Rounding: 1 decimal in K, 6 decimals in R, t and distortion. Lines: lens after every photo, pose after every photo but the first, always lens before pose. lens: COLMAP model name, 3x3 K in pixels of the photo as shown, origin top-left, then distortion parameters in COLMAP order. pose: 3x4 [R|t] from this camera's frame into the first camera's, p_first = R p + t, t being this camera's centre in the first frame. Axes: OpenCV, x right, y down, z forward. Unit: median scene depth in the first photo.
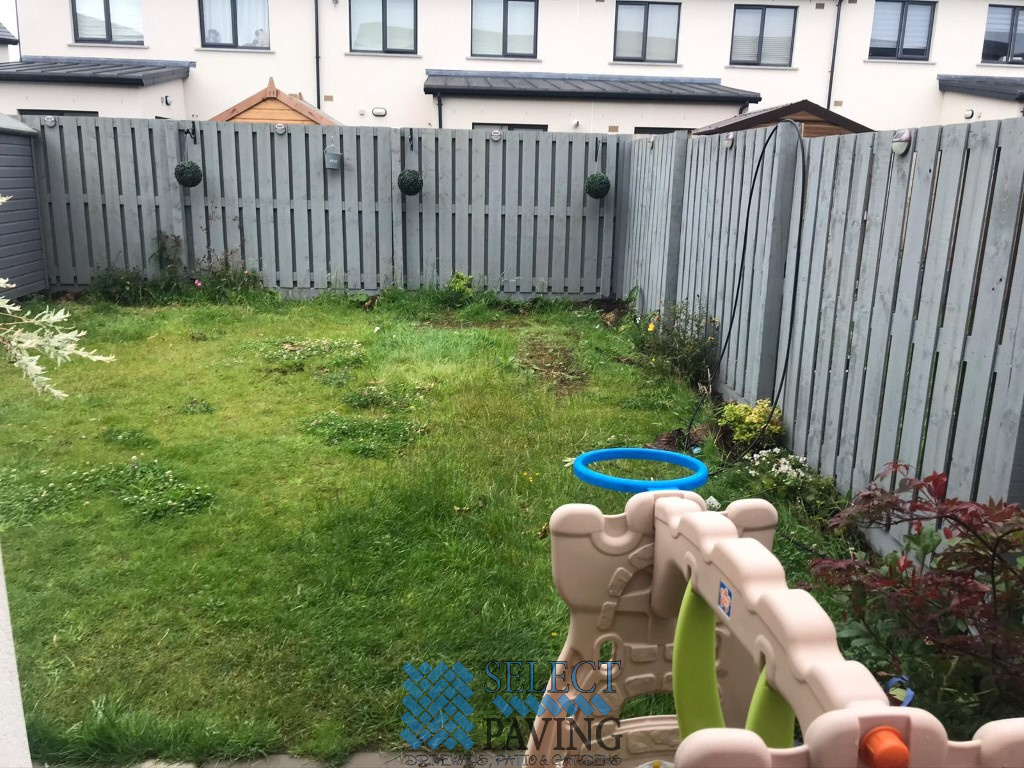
lens RADIAL K [[836.7, 0, 516.2], [0, 836.7, 384.6], [0, 0, 1]] dist [0.015639, -0.010704]
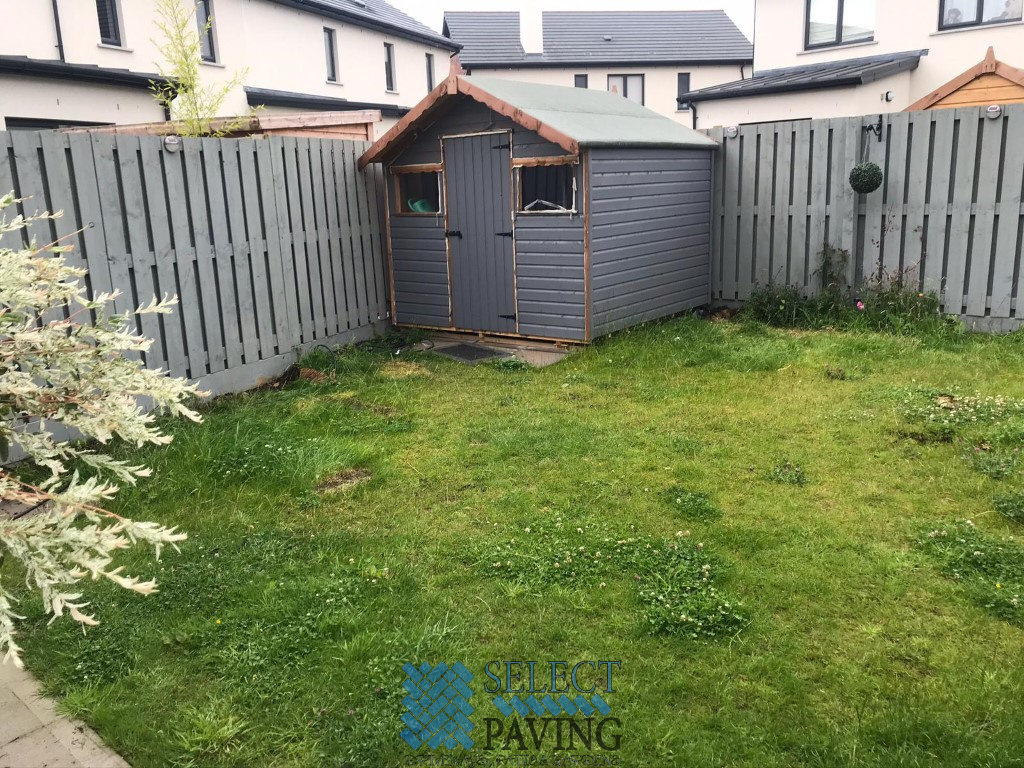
lens RADIAL K [[836.7, 0, 516.2], [0, 836.7, 384.6], [0, 0, 1]] dist [0.015639, -0.010704]
pose [[0.686740, 0.119861, -0.716953, 0.001627], [-0.122152, 0.991315, 0.048724, -0.040155], [0.716566, 0.054116, 0.695417, 0.160729]]
